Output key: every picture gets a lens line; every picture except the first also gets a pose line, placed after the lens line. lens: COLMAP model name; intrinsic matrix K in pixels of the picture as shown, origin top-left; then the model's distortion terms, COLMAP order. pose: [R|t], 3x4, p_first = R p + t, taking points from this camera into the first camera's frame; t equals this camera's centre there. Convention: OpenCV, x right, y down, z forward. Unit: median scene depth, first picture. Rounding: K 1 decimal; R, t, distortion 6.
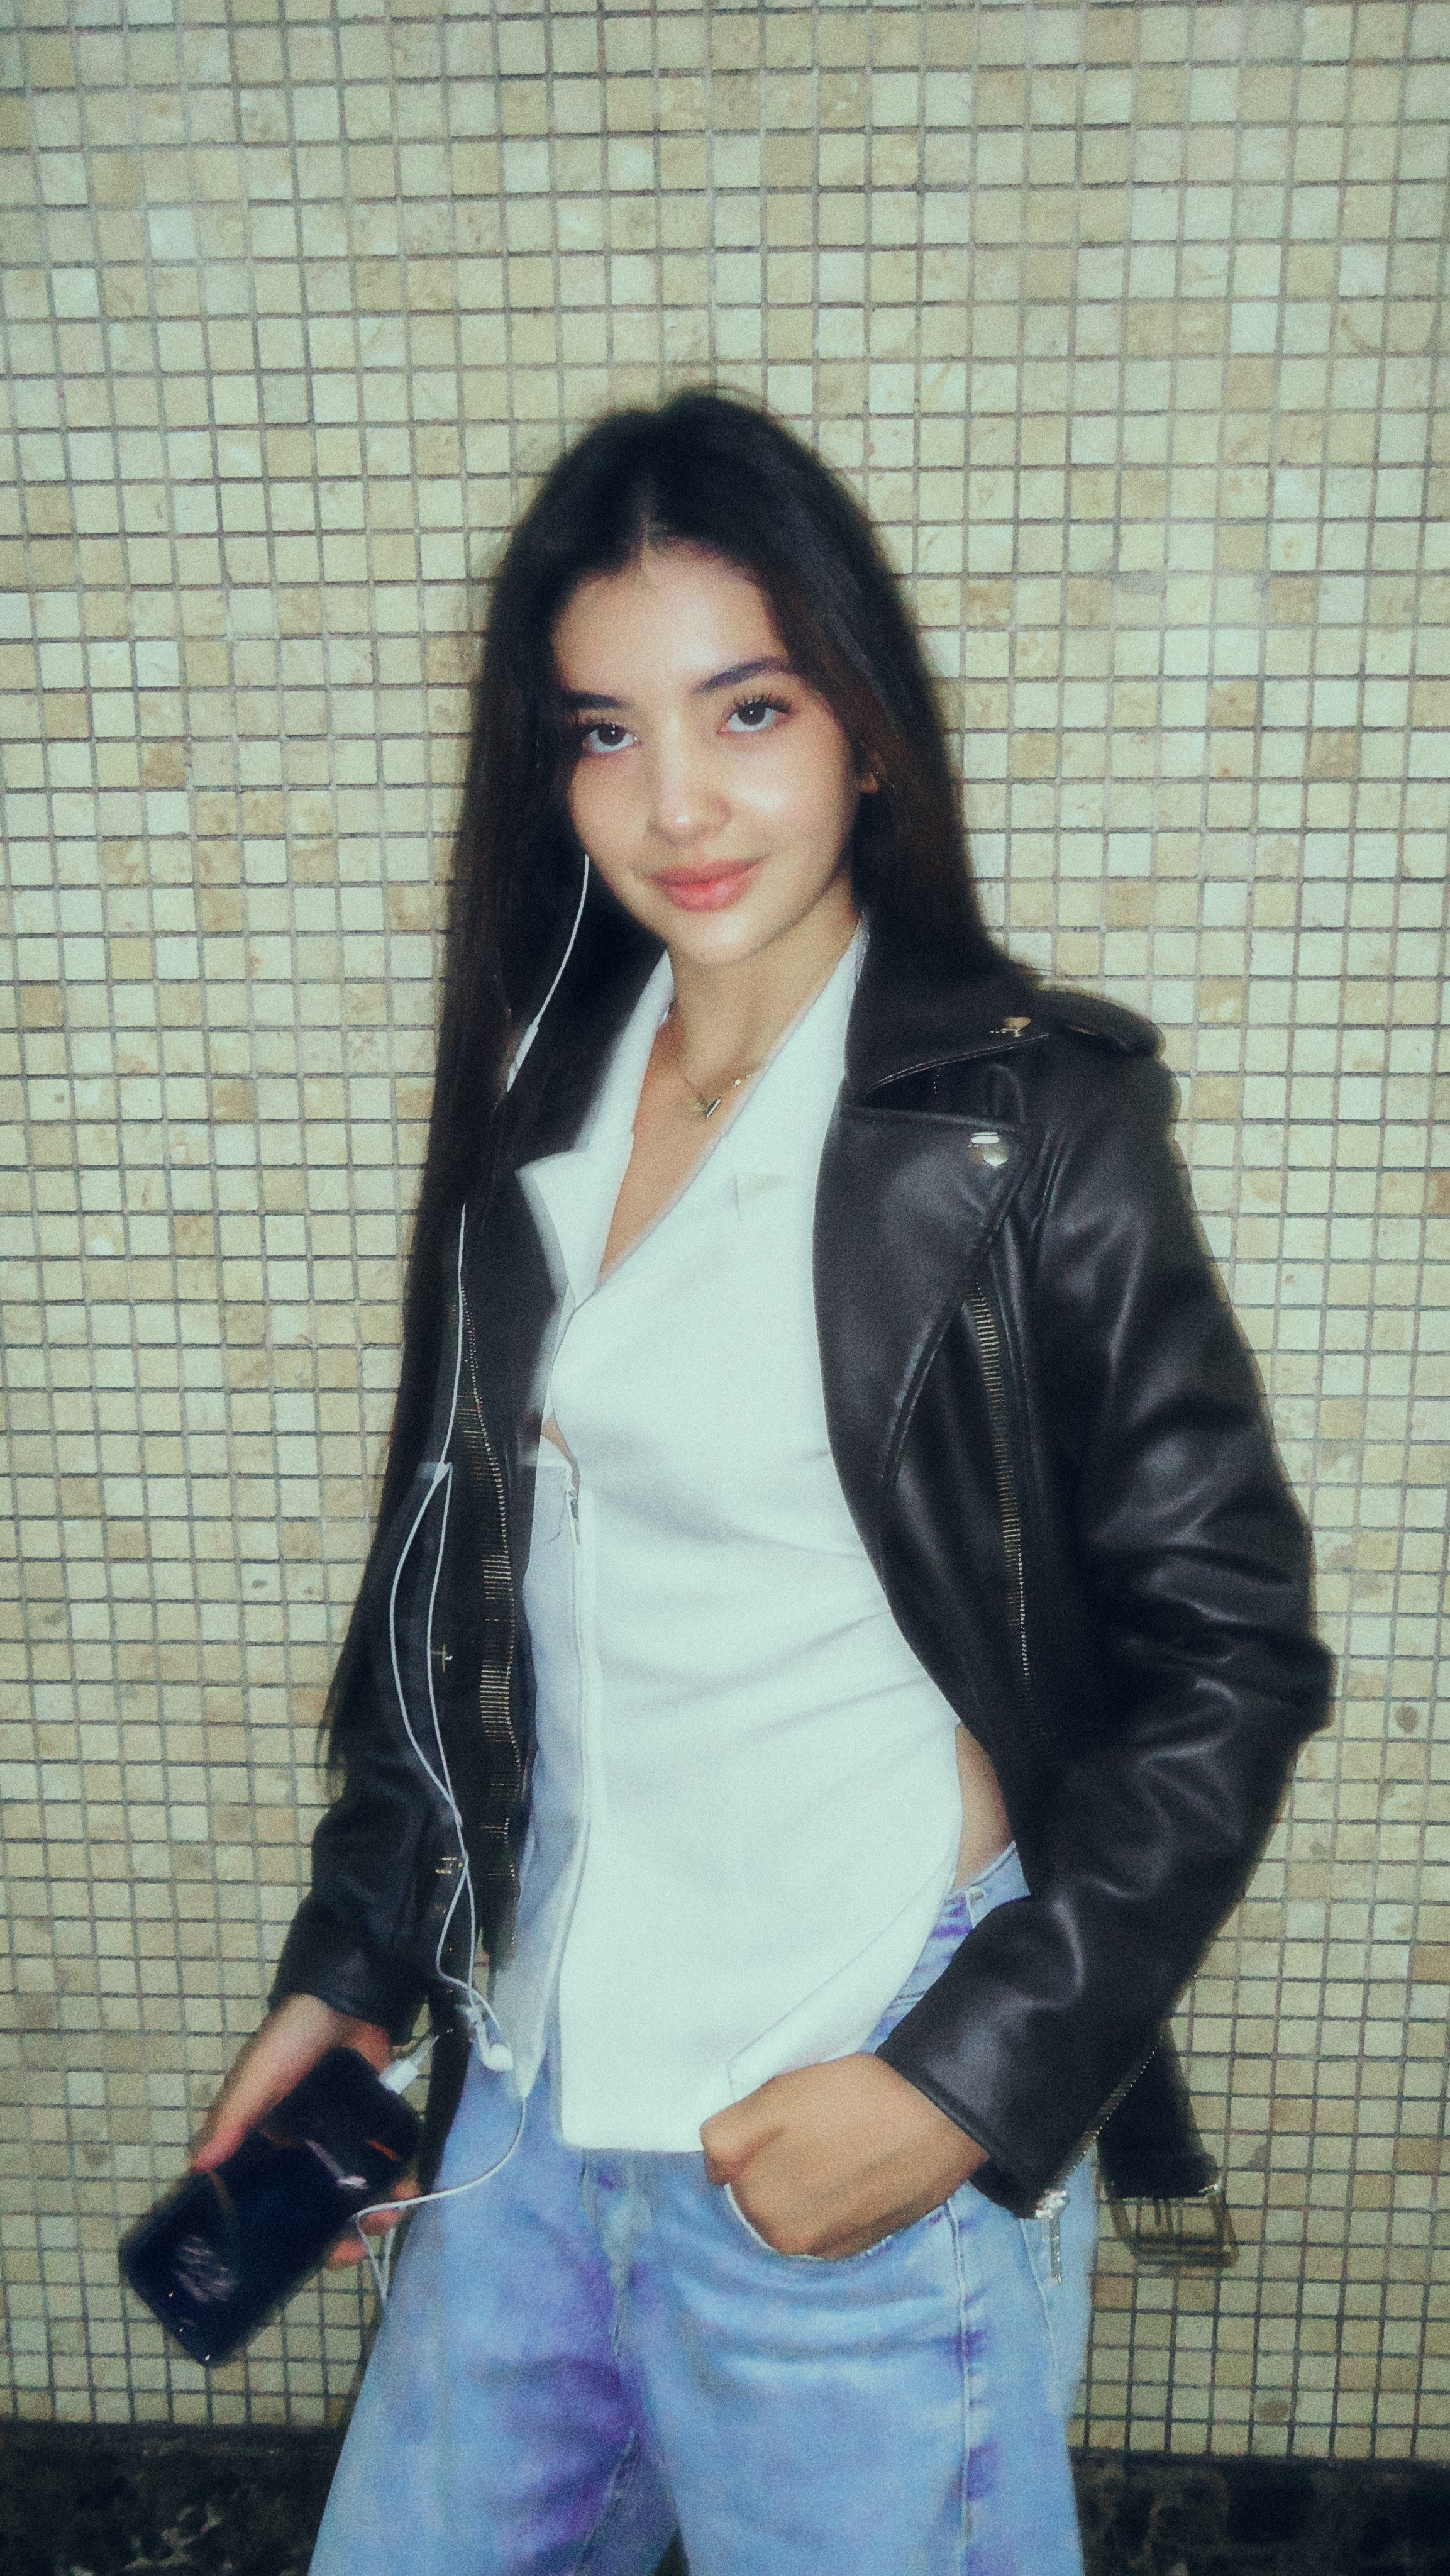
lens RADIAL K [[1833.5, 0, 740.2], [0, 1833.5, 1268.3], [0, 0, 1]] dist [-0.010784, 0.003793]
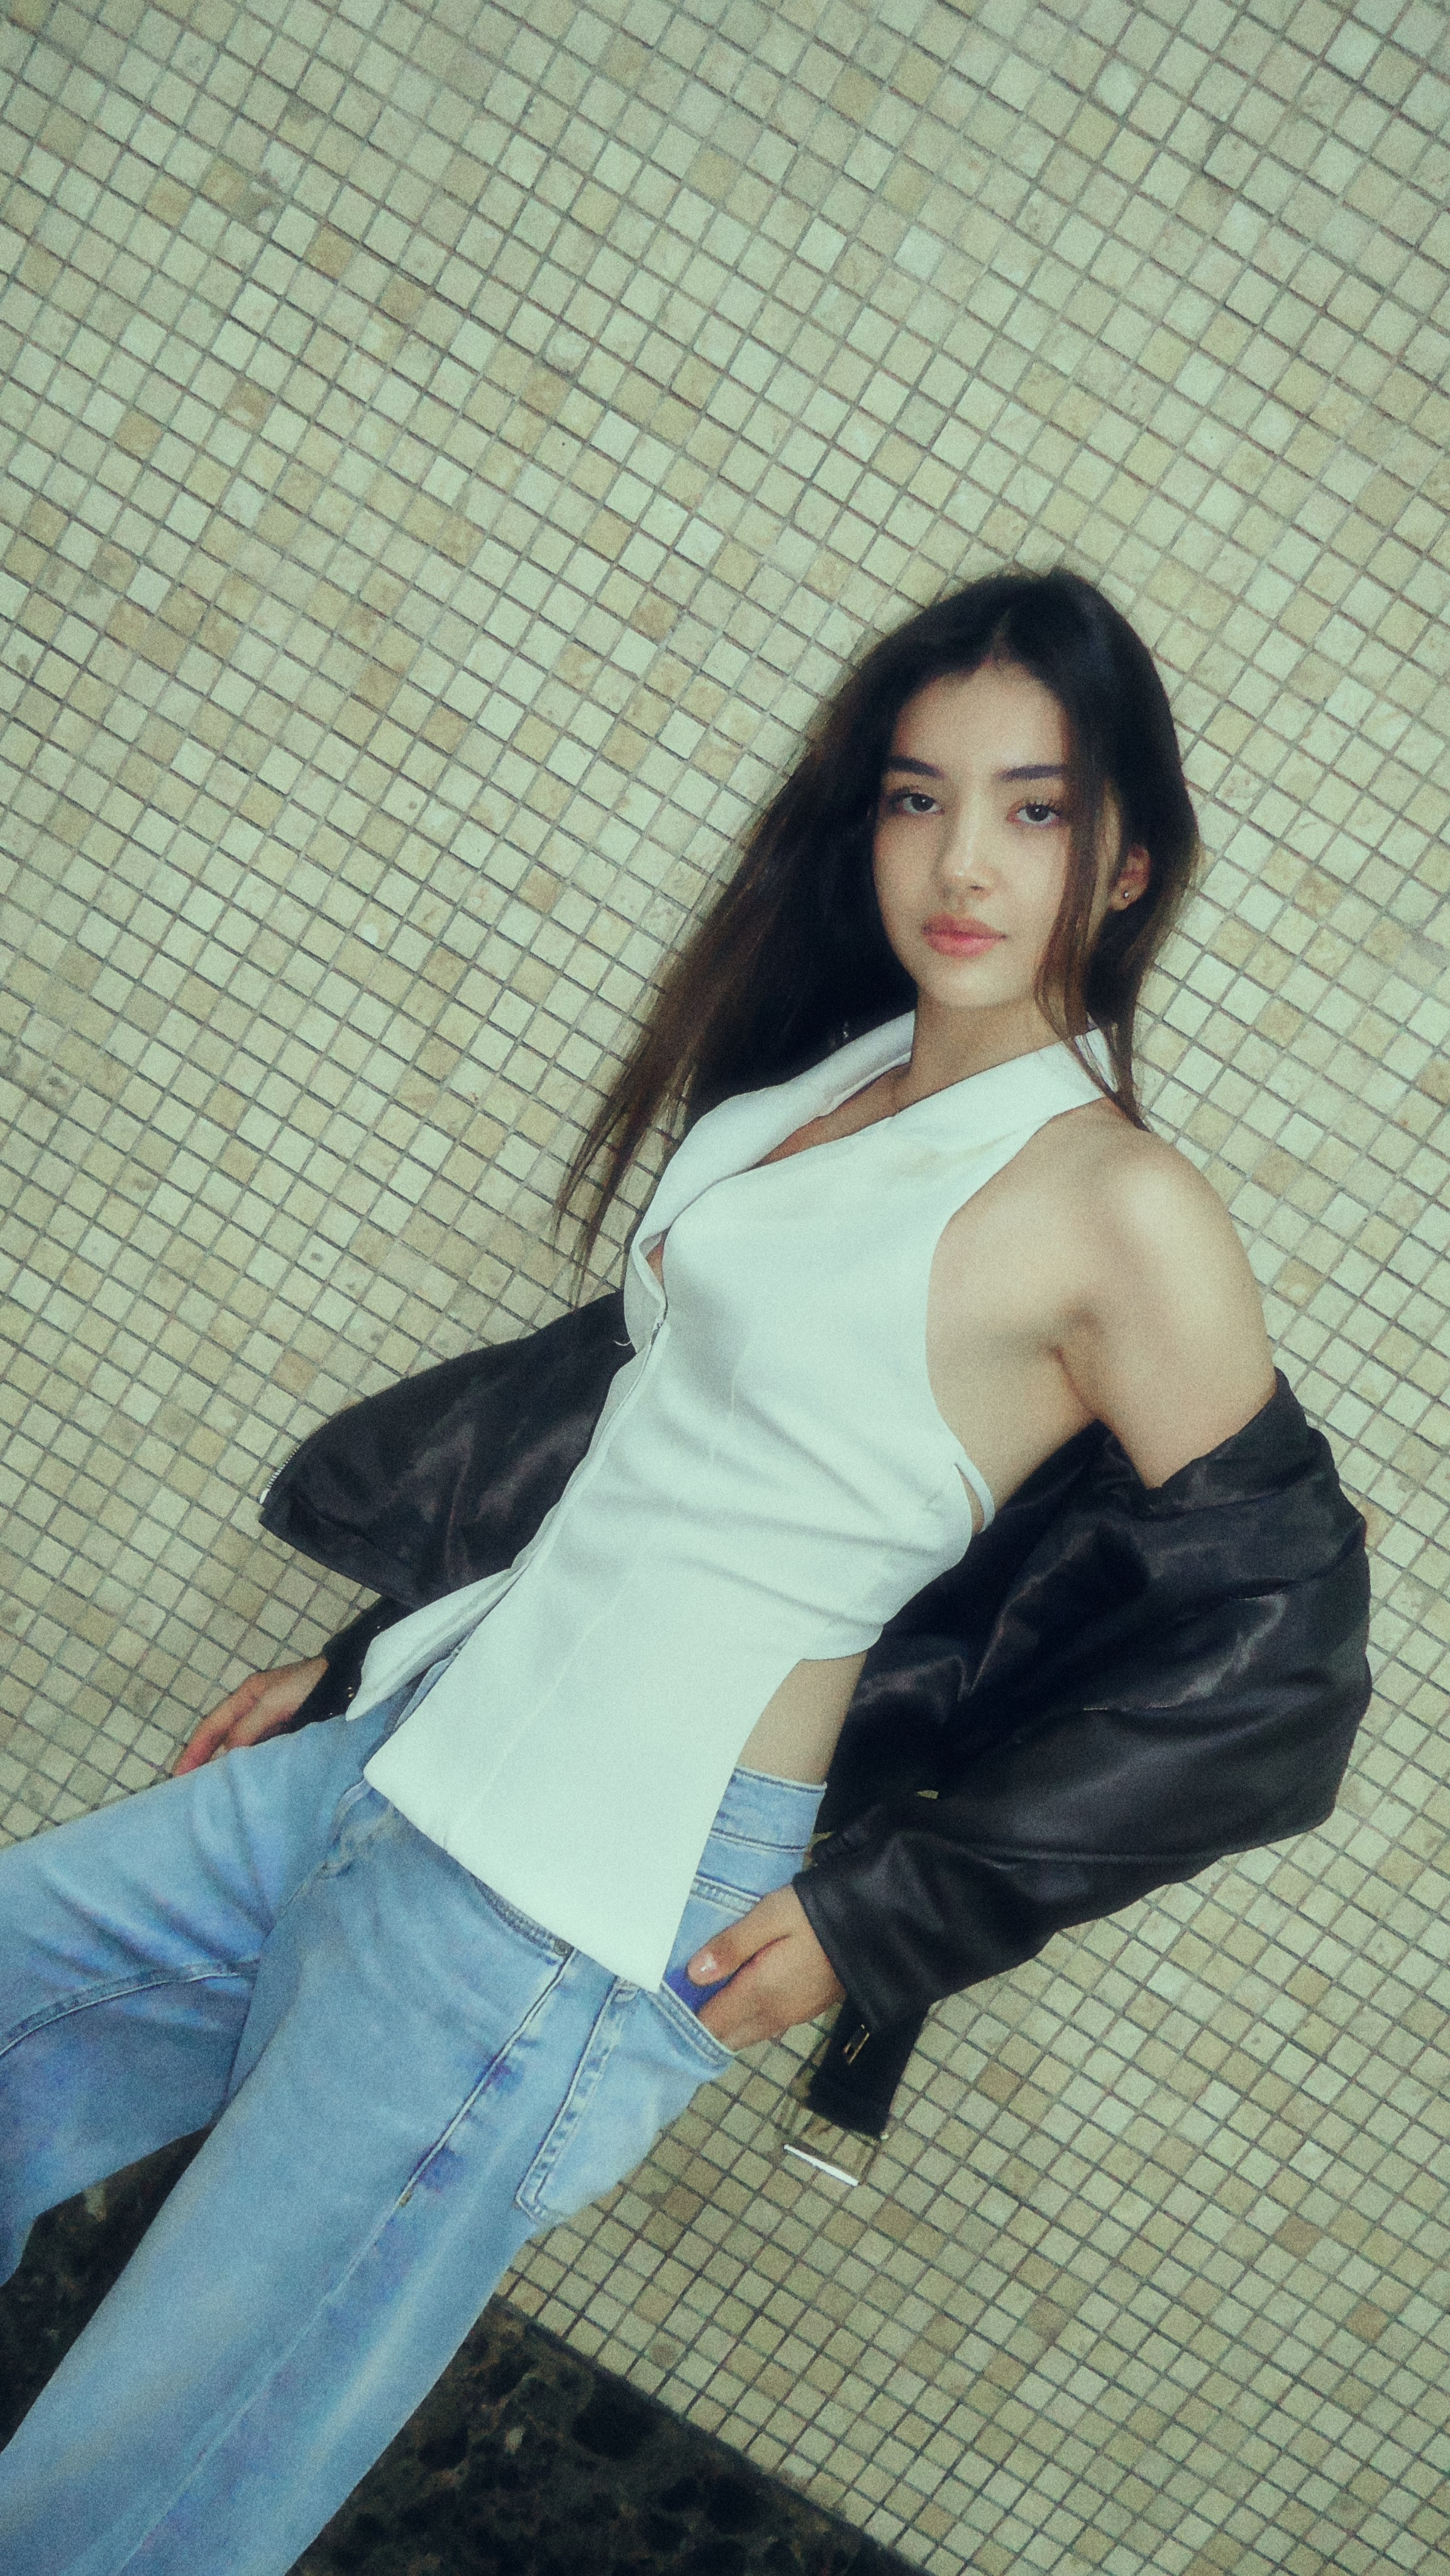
lens RADIAL K [[1833.5, 0, 754.1], [0, 1833.5, 1273.1], [0, 0, 1]] dist [-0.010784, 0.003793]
pose [[0.839298, 0.540820, 0.055616, -0.101558], [-0.539846, 0.841134, -0.032544, 0.077111], [-0.064381, -0.002710, 0.997922, -0.159097]]
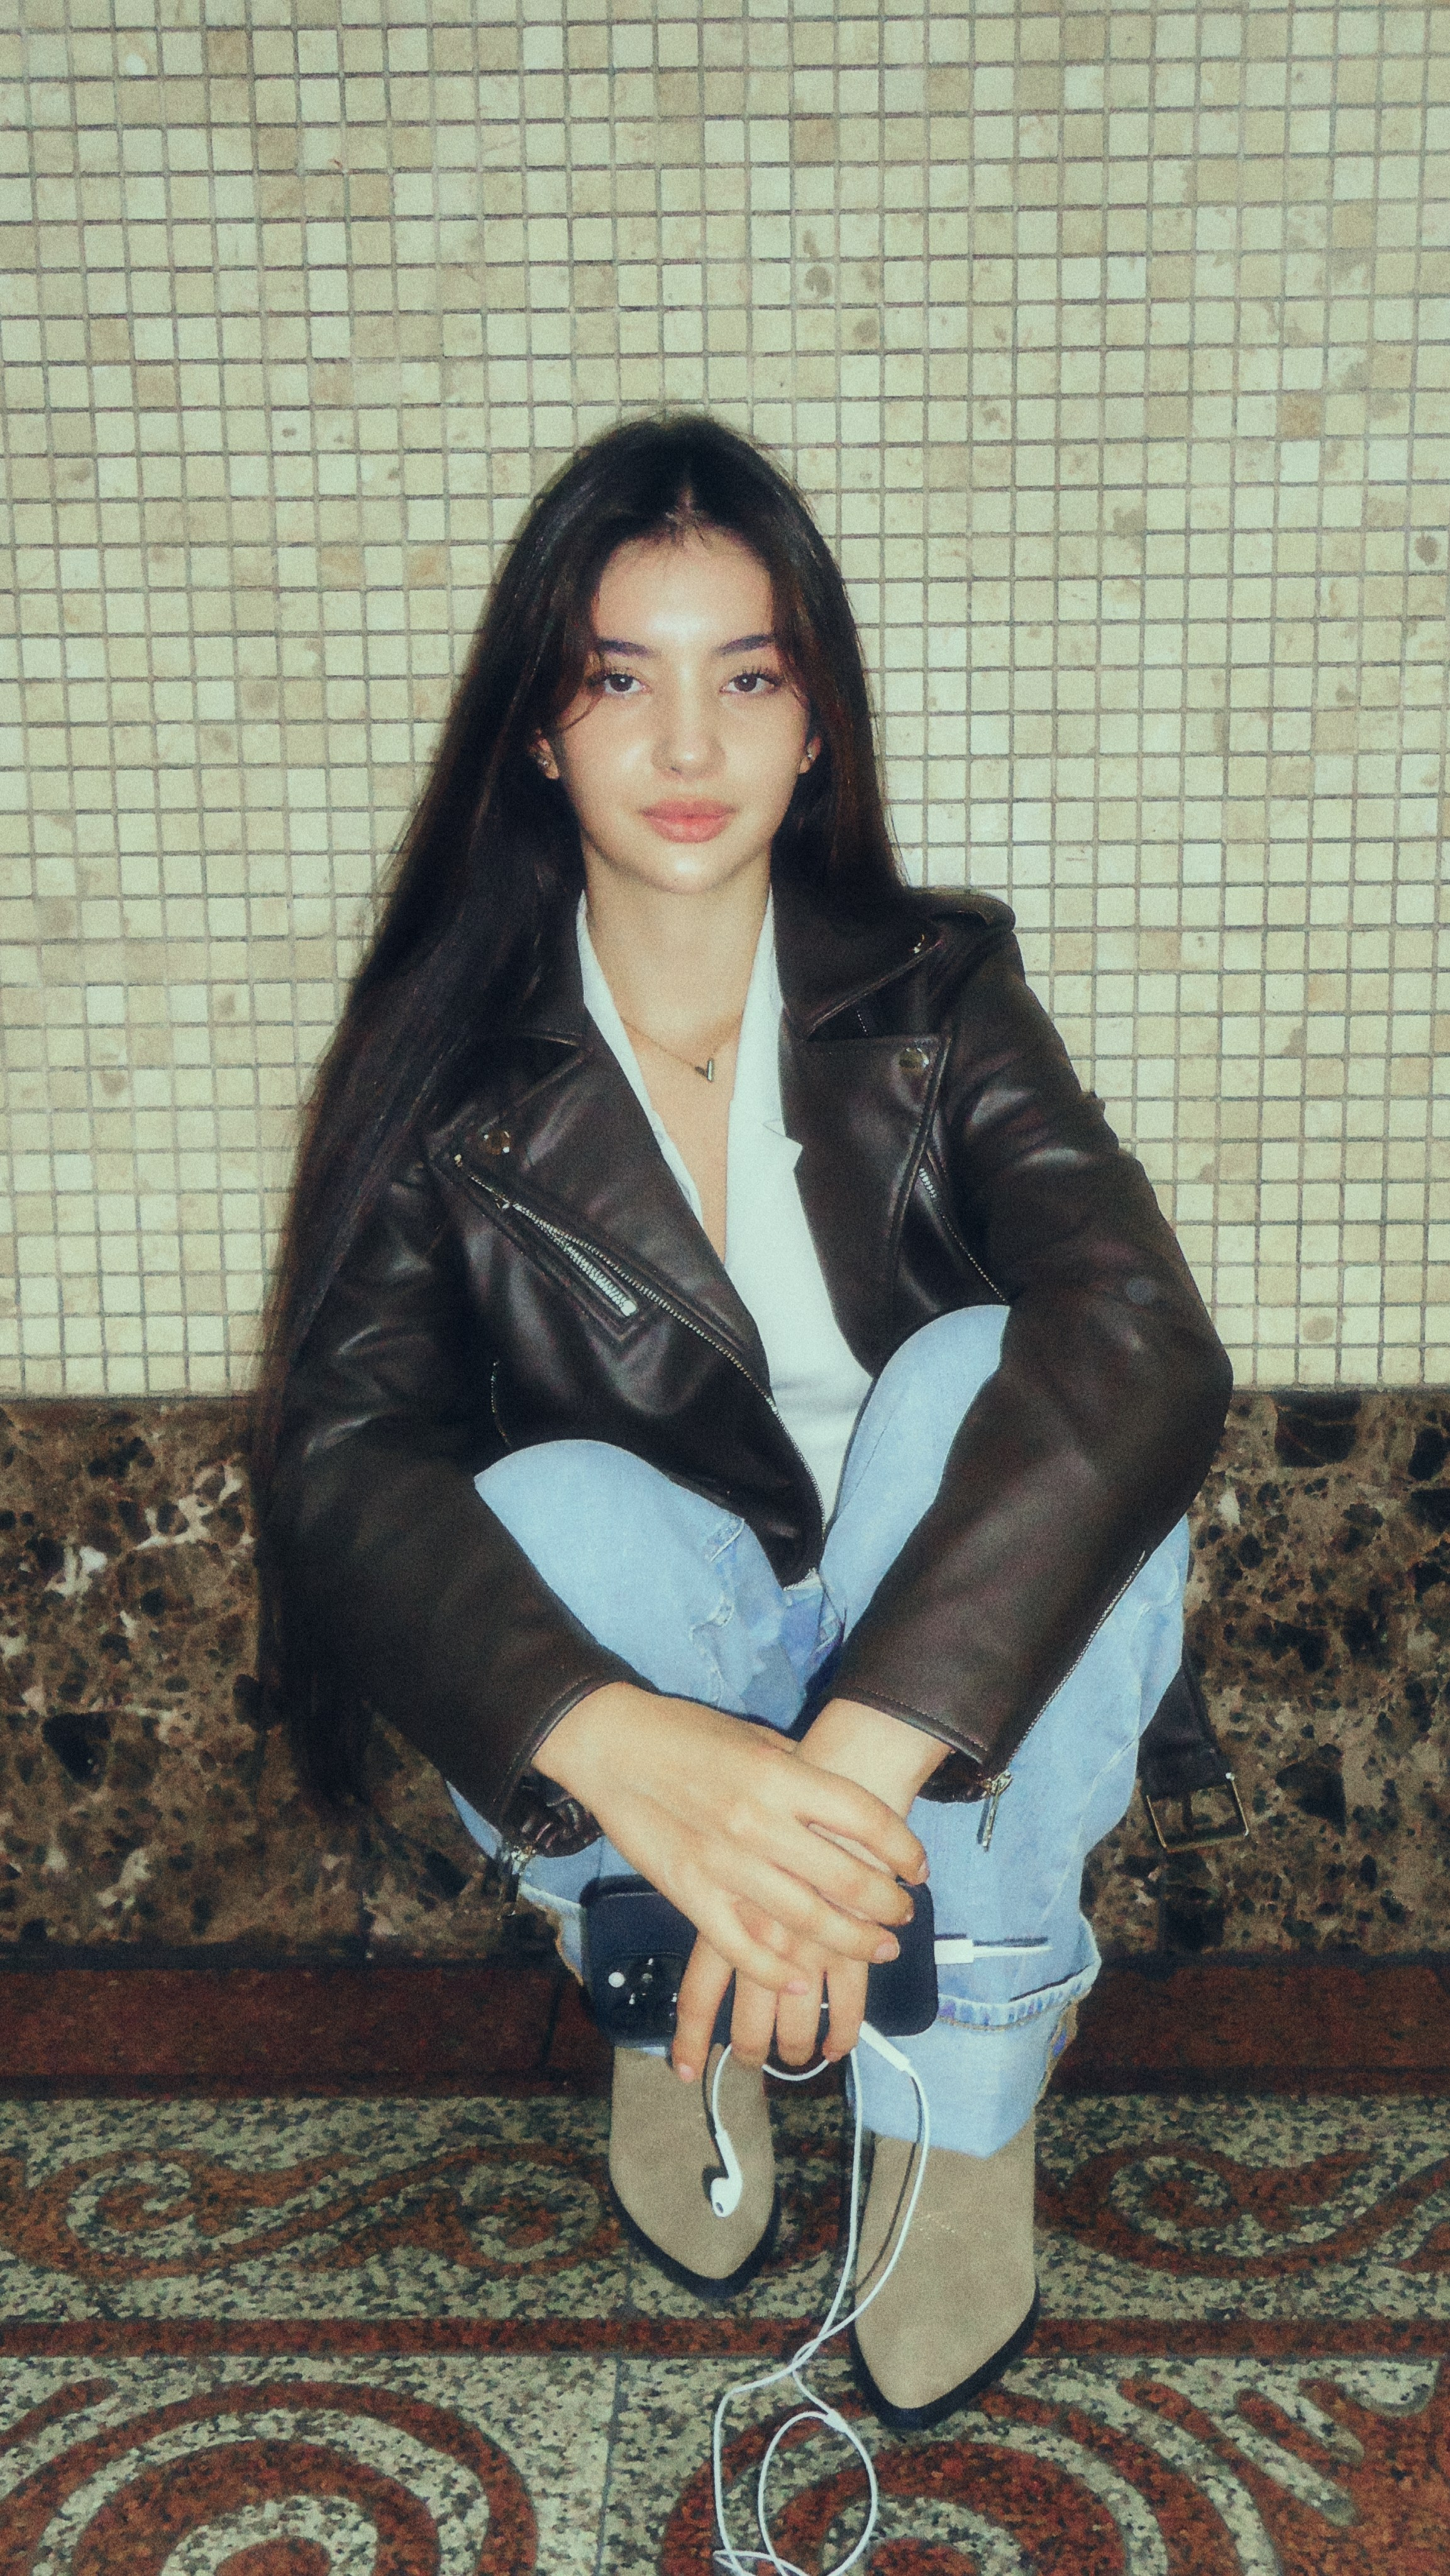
lens RADIAL K [[2373.1, 0, 742.2], [0, 2373.1, 1261.8], [0, 0, 1]] dist [0.031836, 0.000000]
pose [[0.999546, -0.014720, 0.026288, -0.060070], [0.015791, 0.999035, -0.040984, 0.740141], [-0.025660, 0.041381, 0.998814, -0.318192]]
